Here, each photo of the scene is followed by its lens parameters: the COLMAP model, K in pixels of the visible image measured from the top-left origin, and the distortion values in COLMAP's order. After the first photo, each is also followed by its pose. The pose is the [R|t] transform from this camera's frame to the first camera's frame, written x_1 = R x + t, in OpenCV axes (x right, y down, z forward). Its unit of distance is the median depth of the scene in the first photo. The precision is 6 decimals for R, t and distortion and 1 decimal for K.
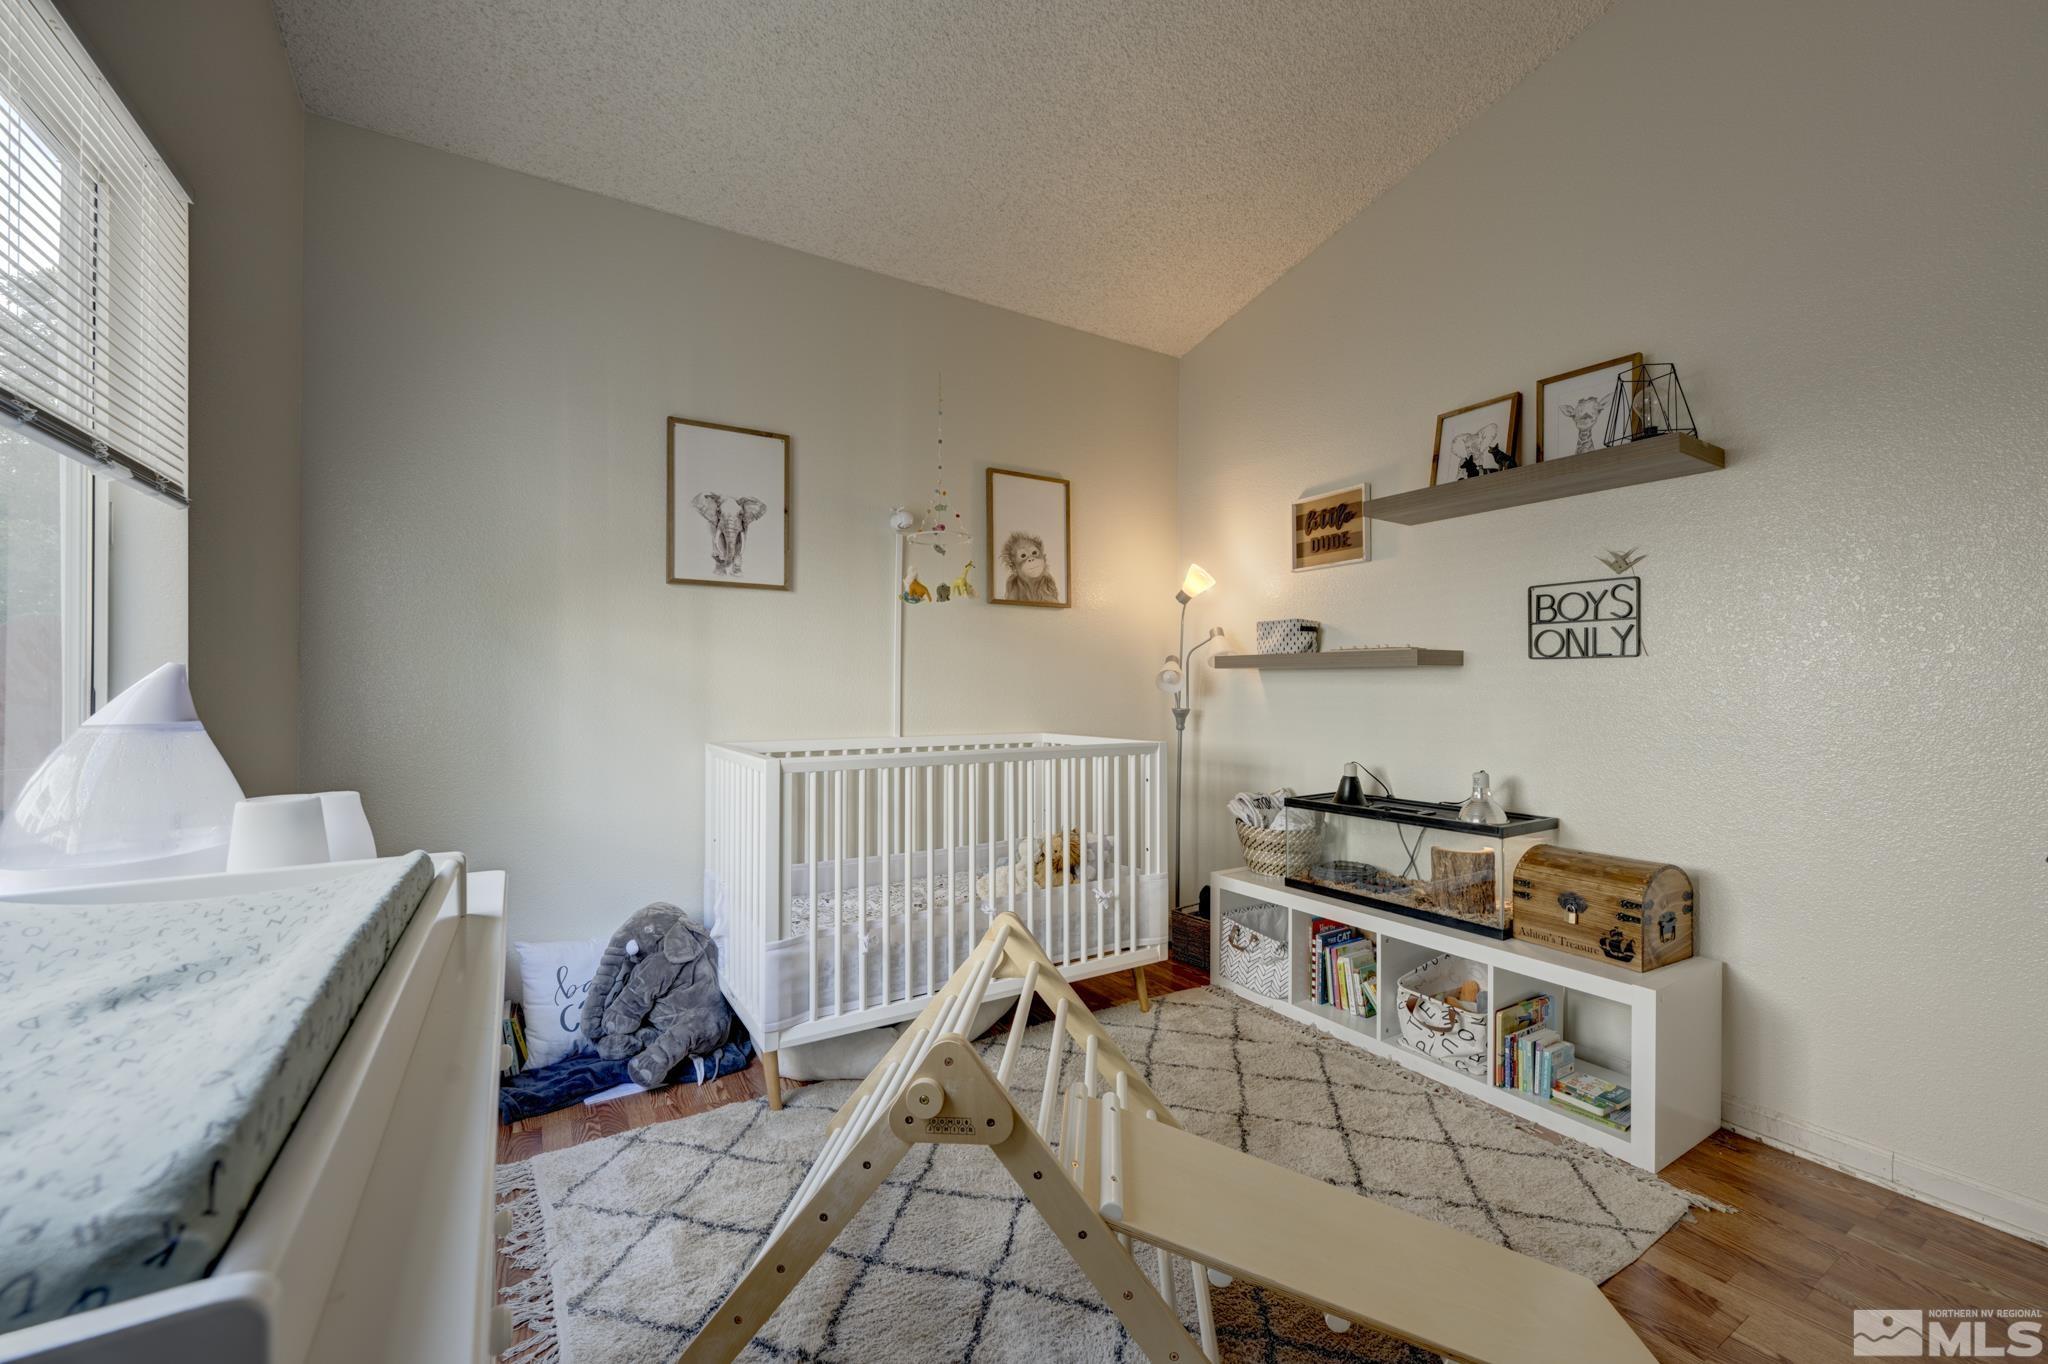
lens RADIAL K [[814.2, 0, 1024.3], [0, 814.2, 686.4], [0, 0, 1]] dist [-0.001706, 0.000145]
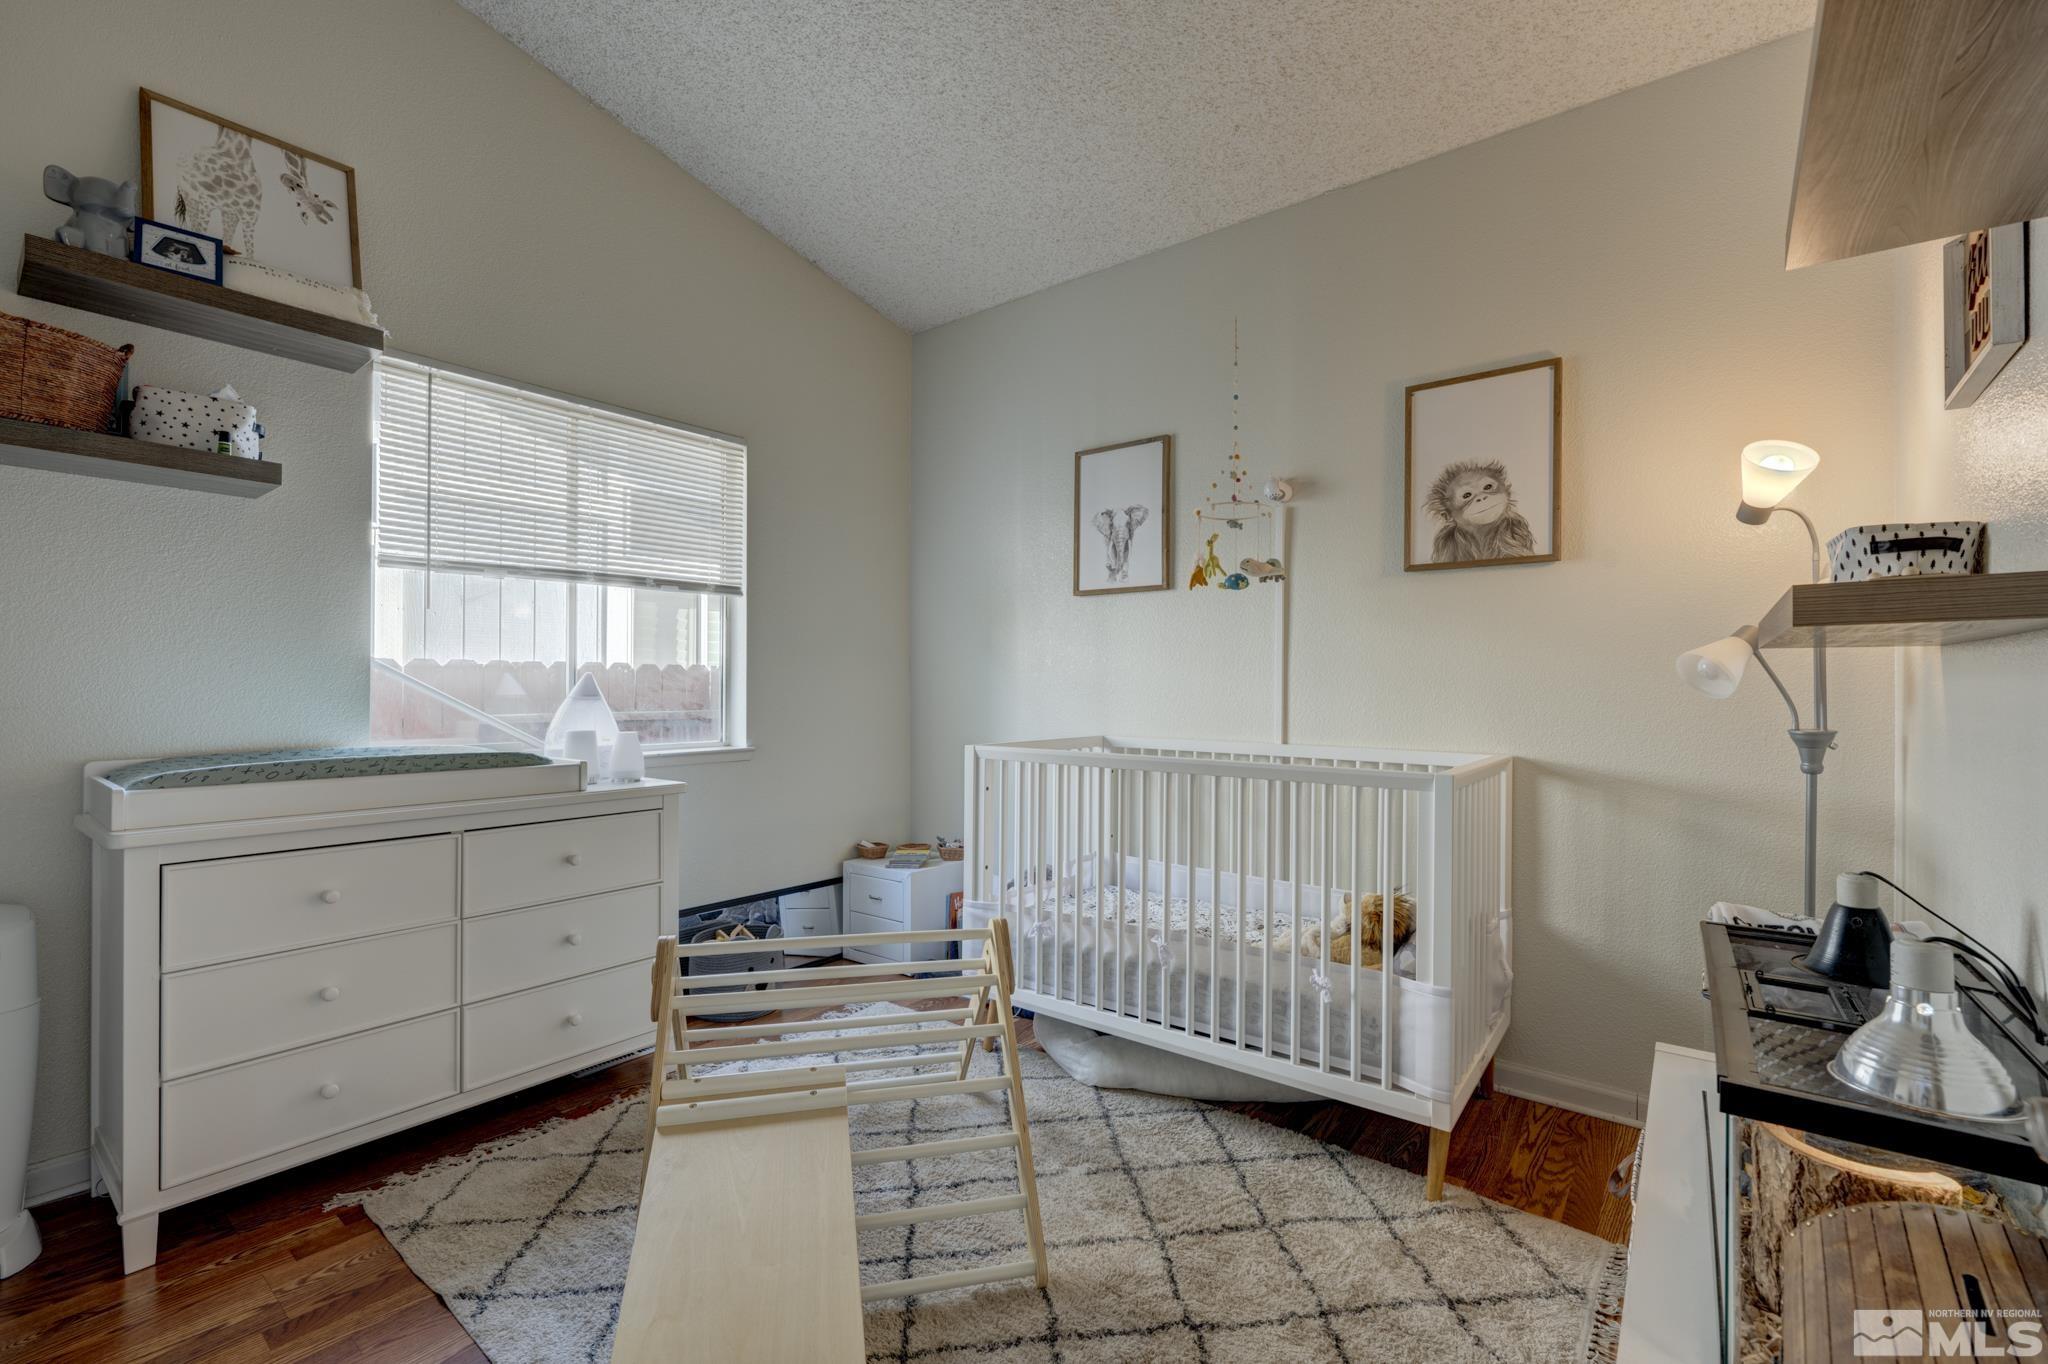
lens RADIAL K [[907.3, 0, 1025.0], [0, 907.3, 673.7], [0, 0, 1]] dist [0.000533, 0.000208]
pose [[0.333064, -0.013055, -0.942814, 0.714139], [-0.005120, 0.999864, -0.015654, 0.004993], [0.942890, 0.010041, 0.332952, 0.471876]]
